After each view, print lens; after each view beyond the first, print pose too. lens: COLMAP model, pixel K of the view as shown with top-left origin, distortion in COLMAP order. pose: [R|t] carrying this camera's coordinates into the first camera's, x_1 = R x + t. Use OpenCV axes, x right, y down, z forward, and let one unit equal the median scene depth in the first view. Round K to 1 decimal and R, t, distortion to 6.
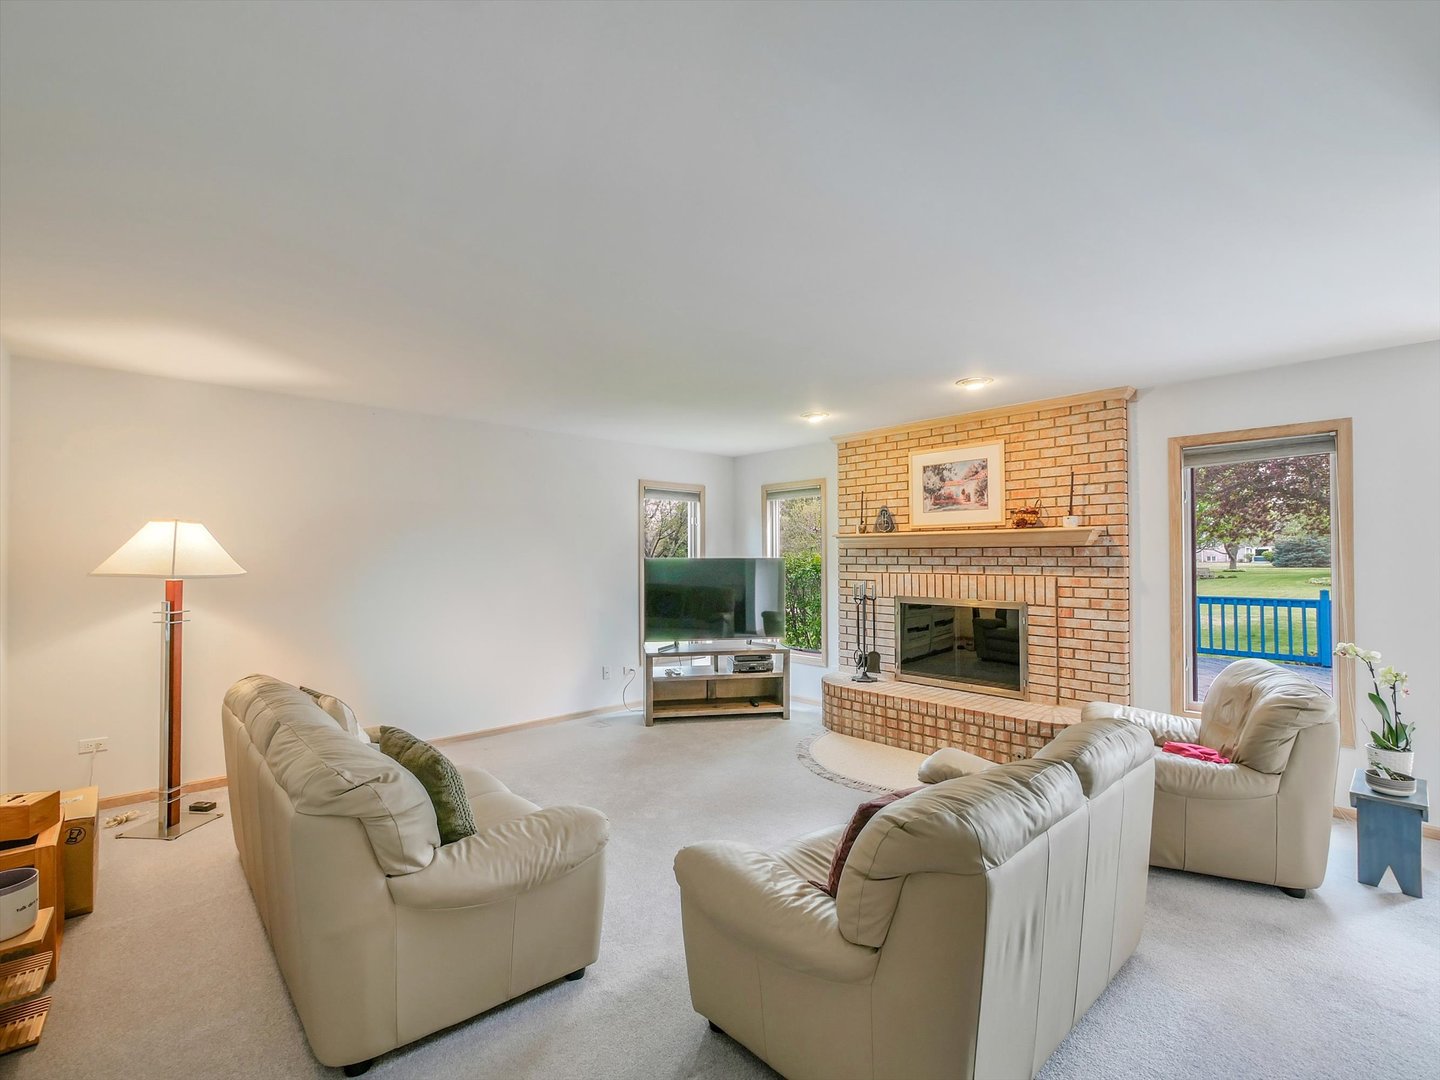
lens RADIAL K [[649.6, 0, 720.0], [0, 649.6, 540.0], [0, 0, 1]] dist [0.000533, 0.000296]
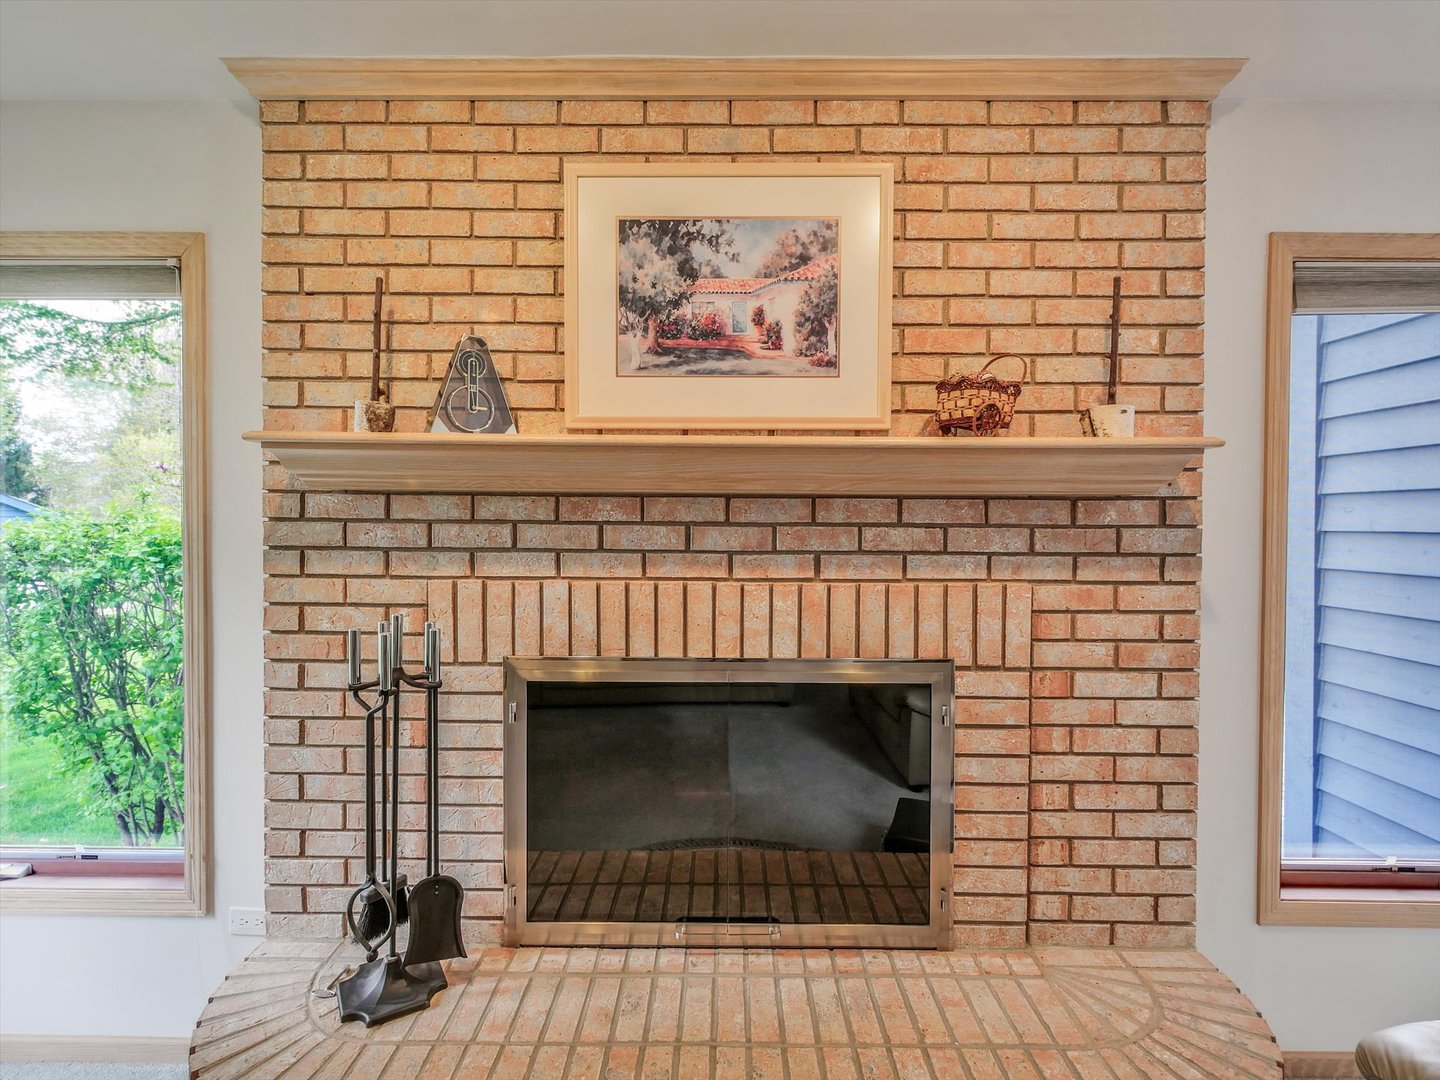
lens RADIAL K [[686.6, 0, 718.9], [0, 686.6, 533.2], [0, 0, 1]] dist [0.003842, 0.000345]
pose [[0.678737, -0.006338, 0.734354, 0.116187], [-0.025997, 0.999129, 0.032651, 0.019305], [-0.733922, -0.041253, 0.677980, 0.774159]]
